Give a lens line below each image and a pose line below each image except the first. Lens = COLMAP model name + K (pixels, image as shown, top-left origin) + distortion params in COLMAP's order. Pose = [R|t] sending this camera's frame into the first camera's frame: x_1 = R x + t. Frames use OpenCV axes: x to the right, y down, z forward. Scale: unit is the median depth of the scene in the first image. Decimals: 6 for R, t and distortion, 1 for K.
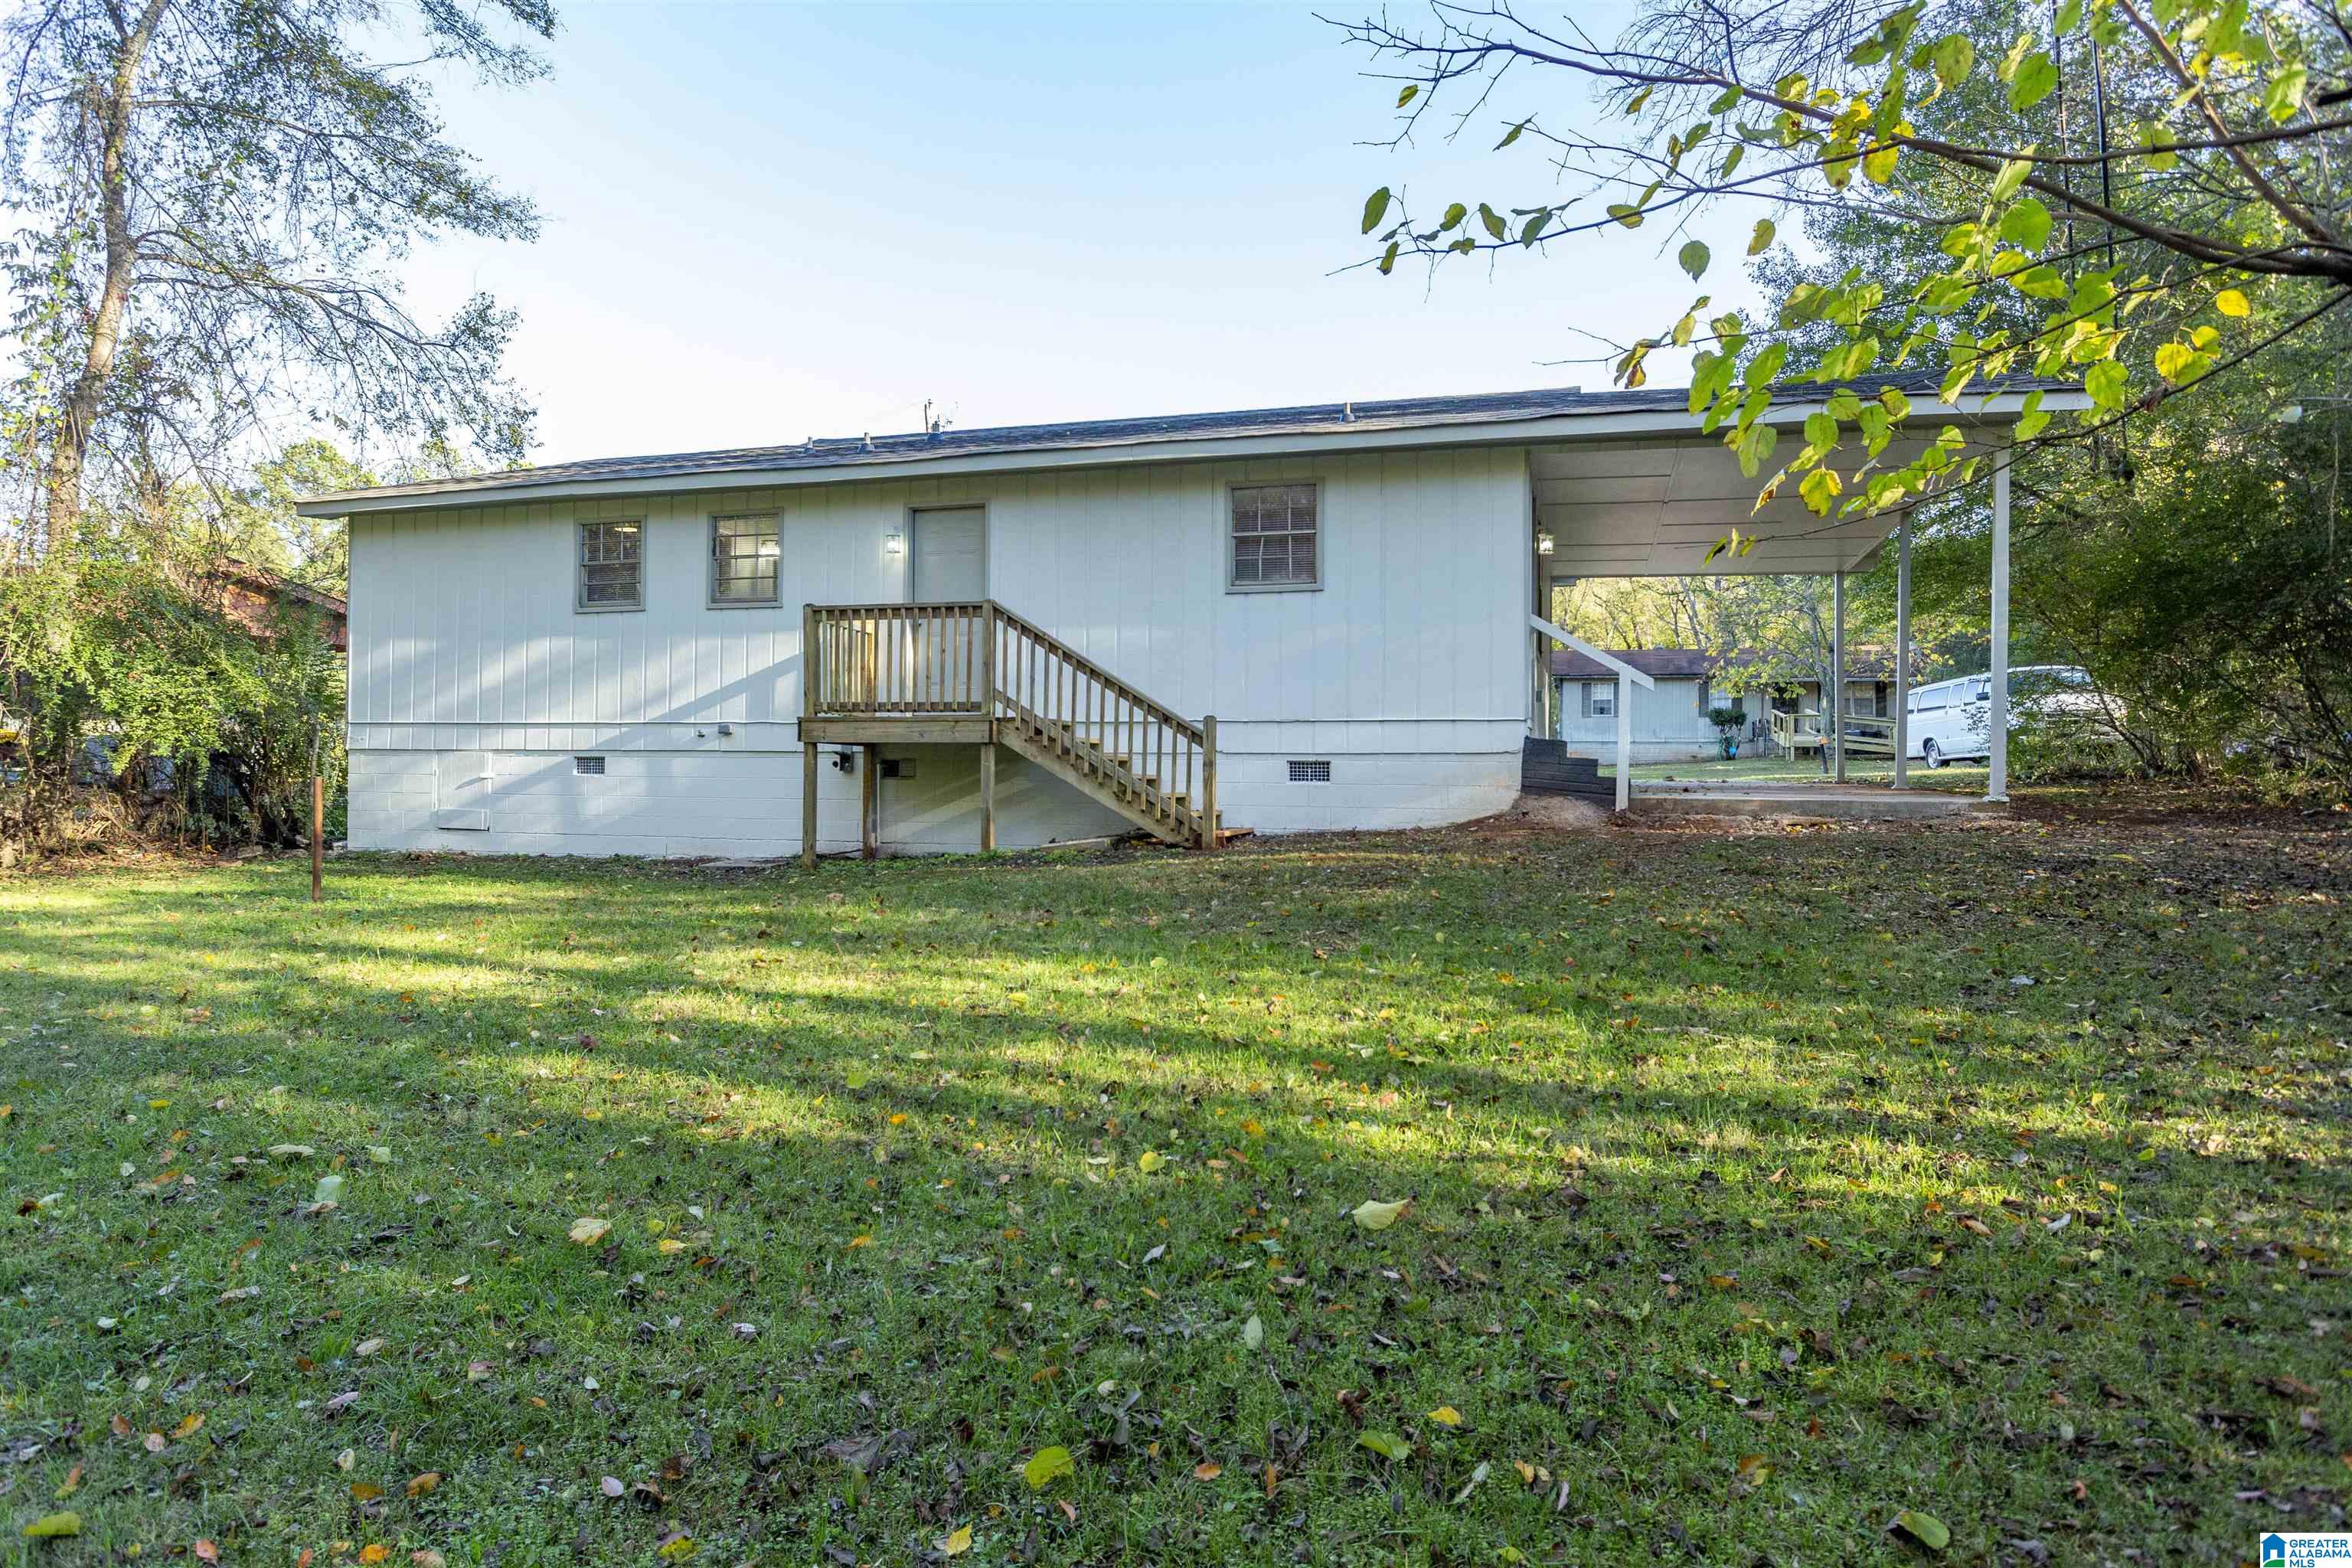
lens RADIAL K [[1383.8, 0, 1184.4], [0, 1383.8, 784.7], [0, 0, 1]] dist [-0.002062, -0.000542]
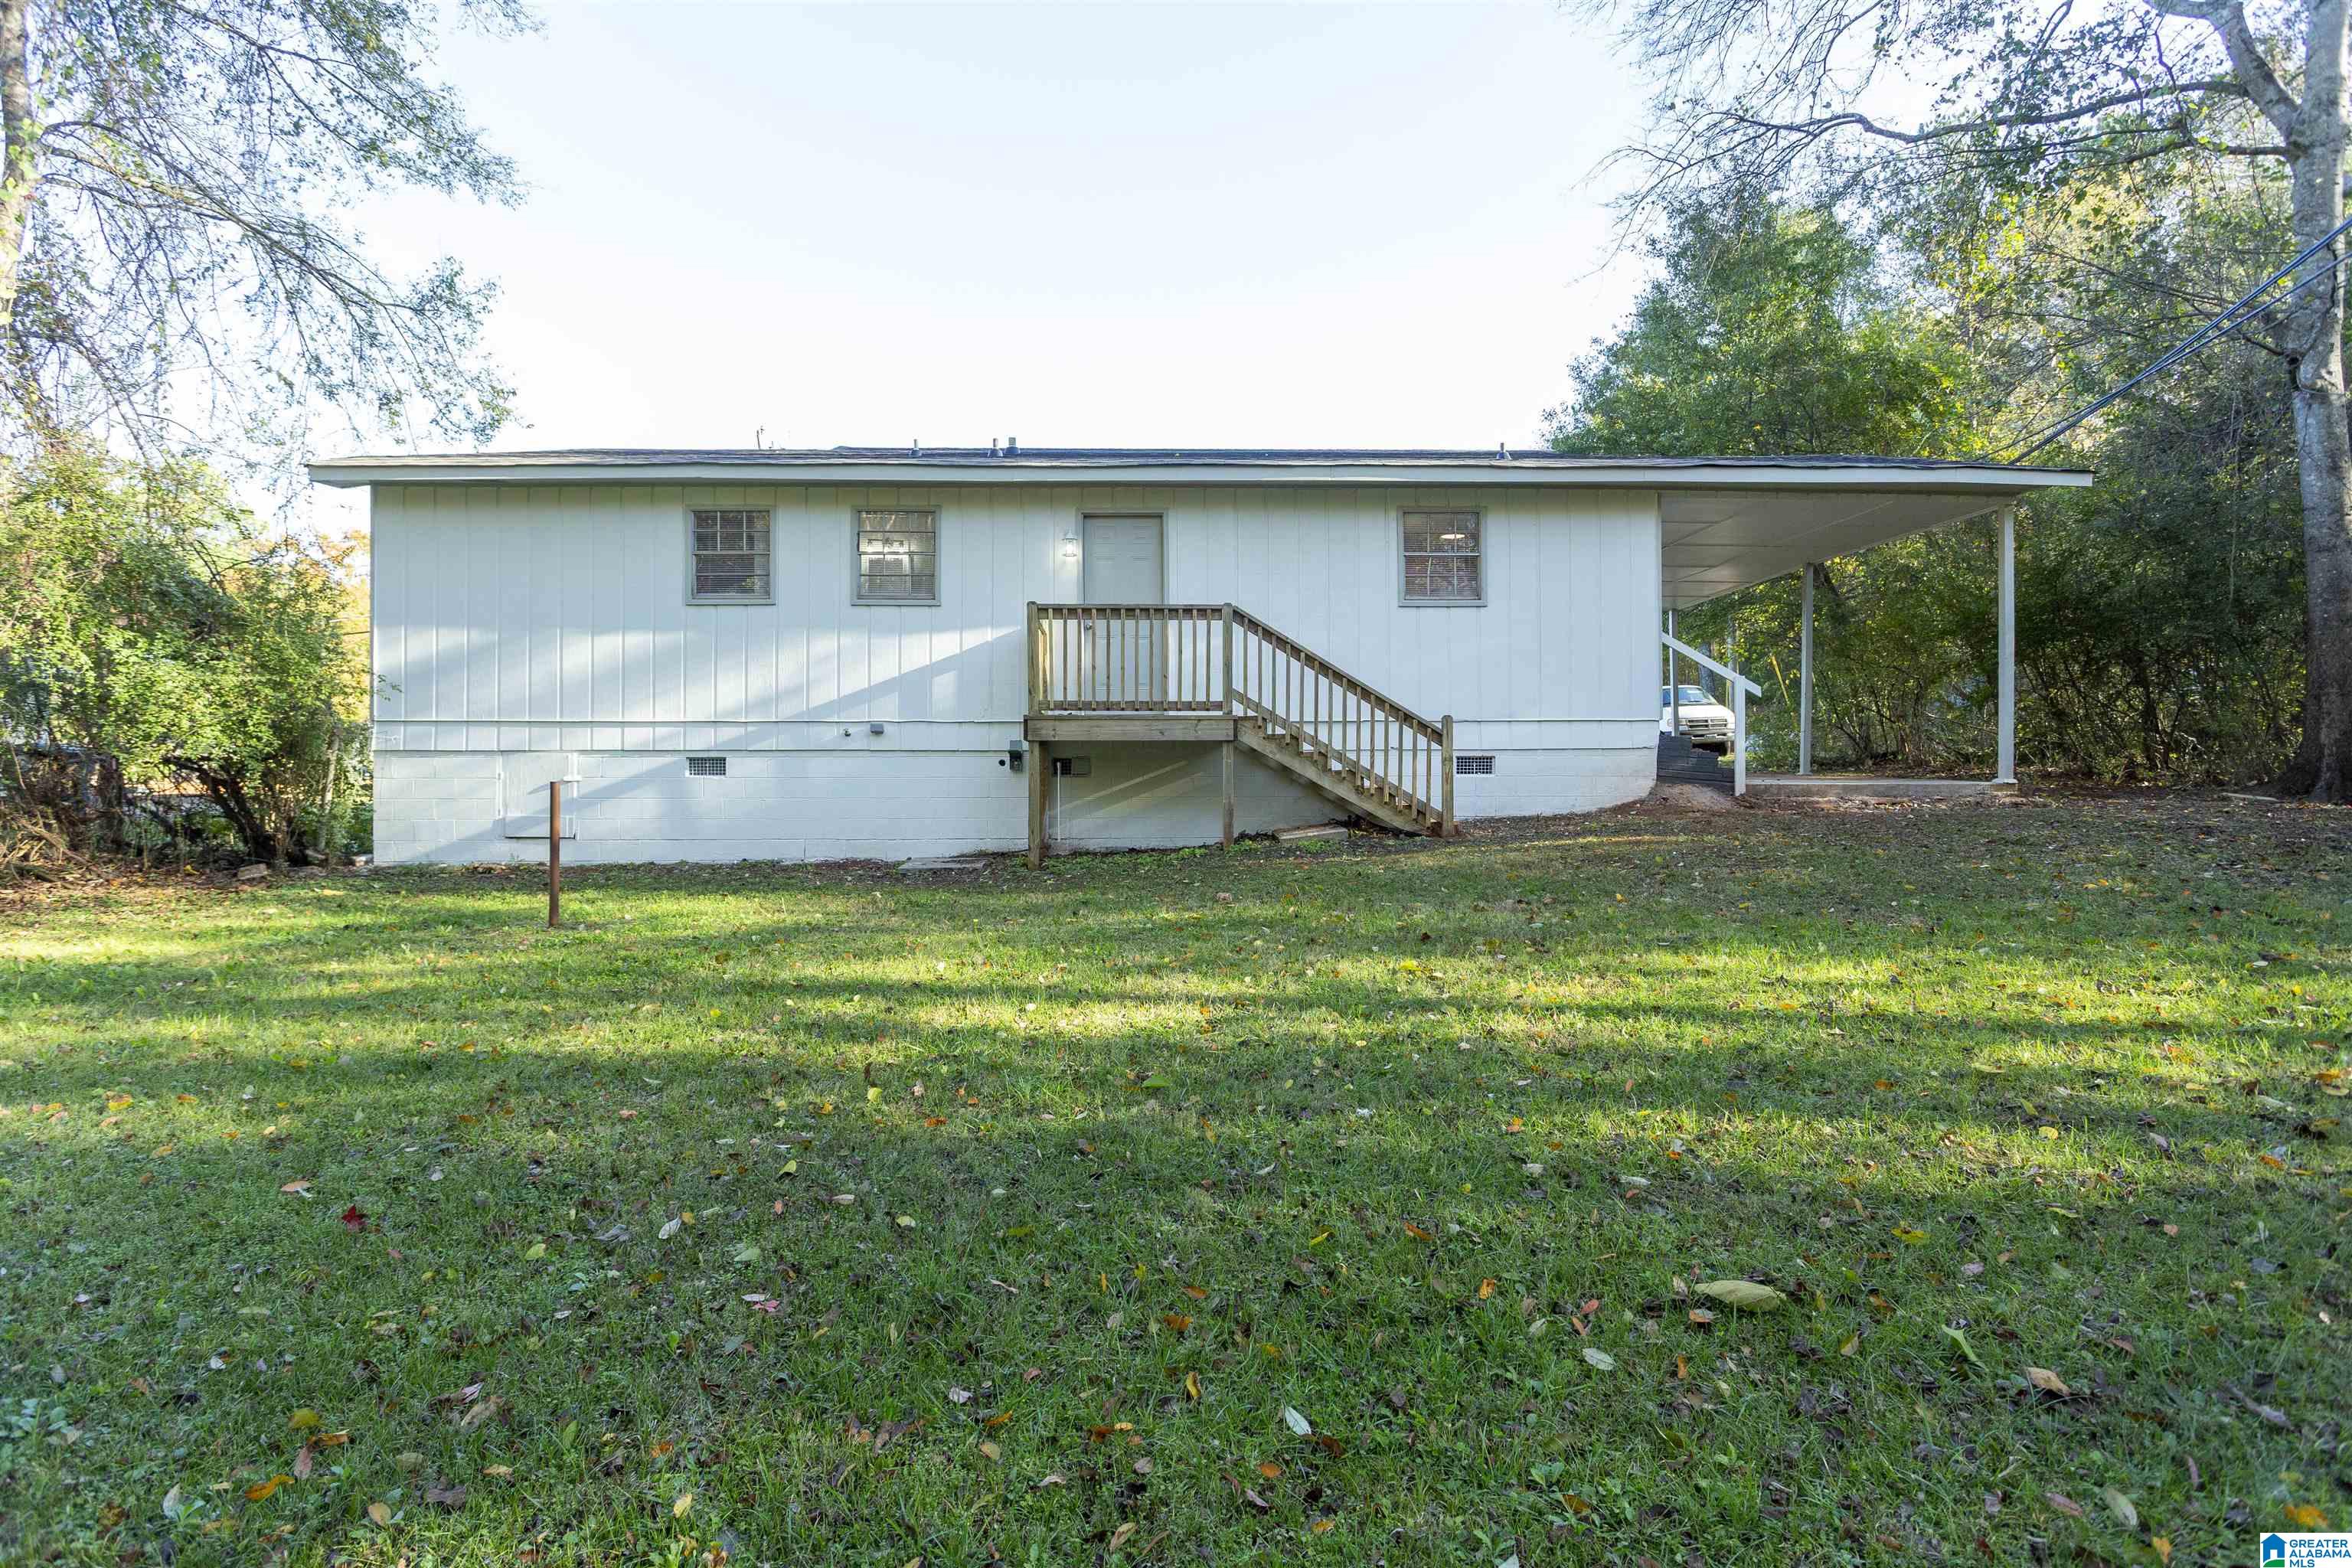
lens RADIAL K [[1118.1, 0, 1178.0], [0, 1118.1, 785.5], [0, 0, 1]] dist [0.001086, 0.001236]
pose [[0.949712, -0.014513, 0.312789, -0.397836], [0.012254, 0.999883, 0.009186, -0.004320], [-0.312886, -0.004891, 0.949778, 0.187270]]
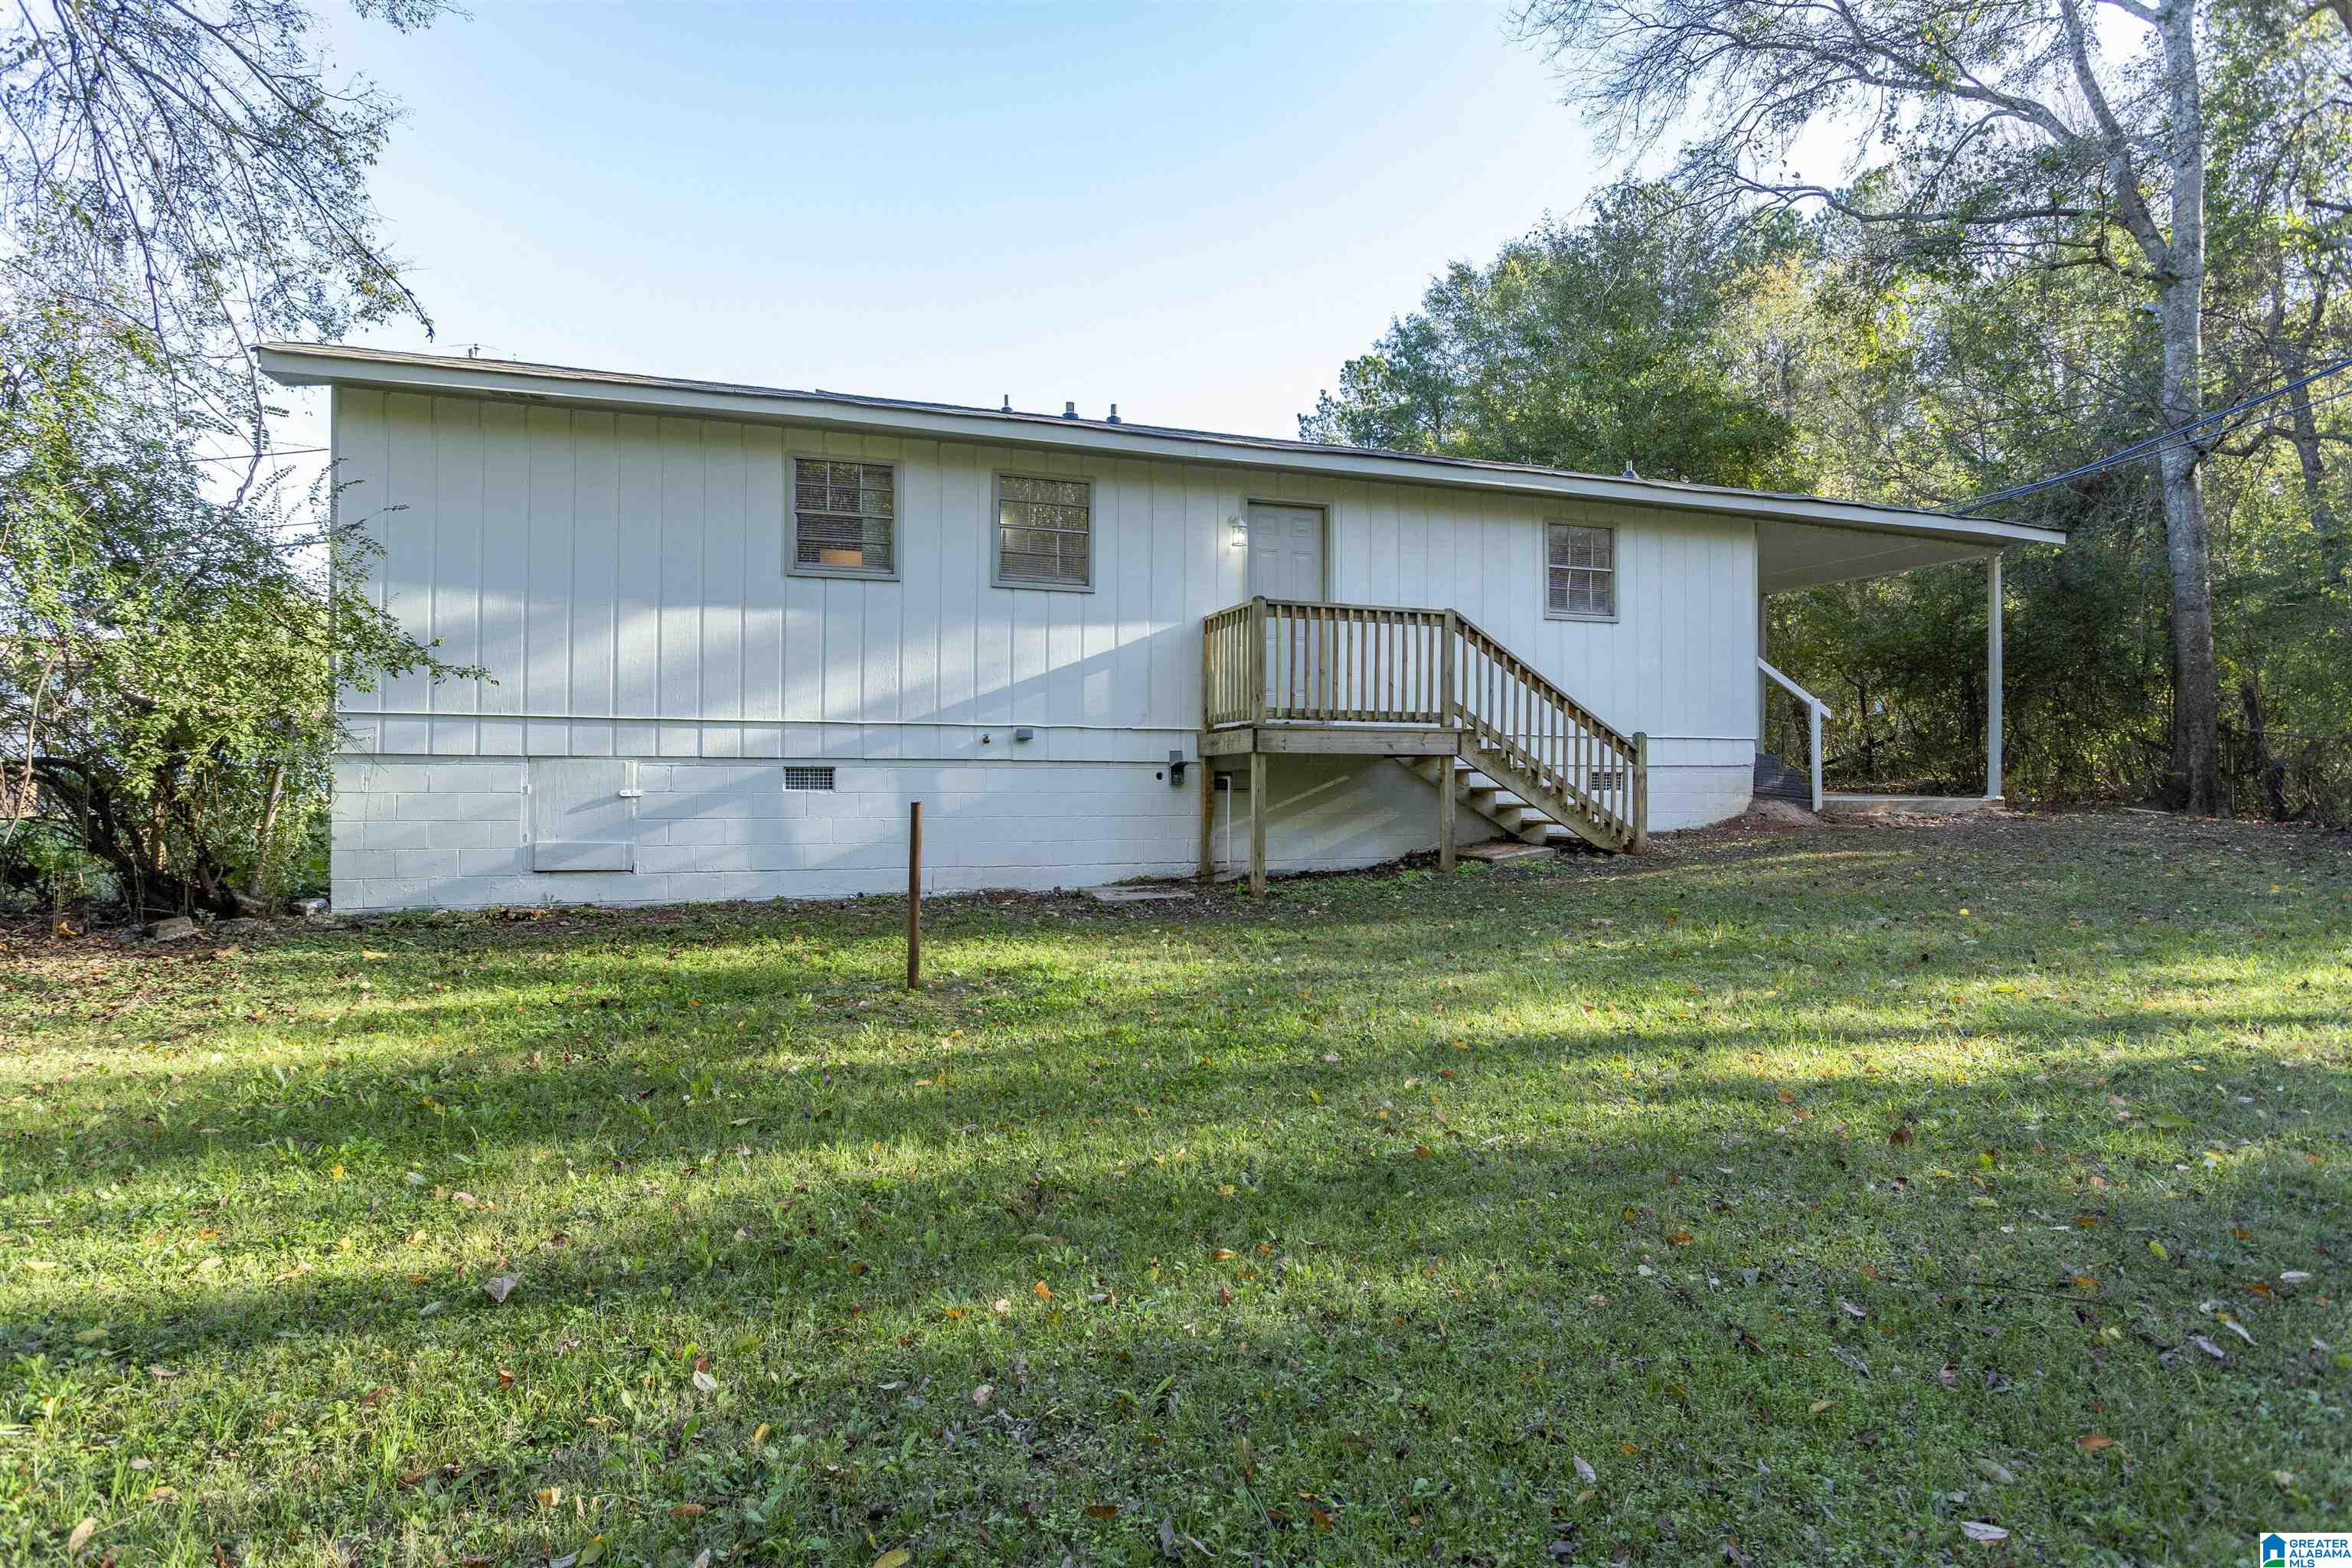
lens RADIAL K [[1236.2, 0, 1167.8], [0, 1236.2, 776.7], [0, 0, 1]] dist [-0.006692, 0.001221]
pose [[0.804241, -0.004789, 0.594284, -0.739123], [0.006812, 0.999976, -0.001161, -0.013994], [-0.594264, 0.004982, 0.804254, 0.371065]]
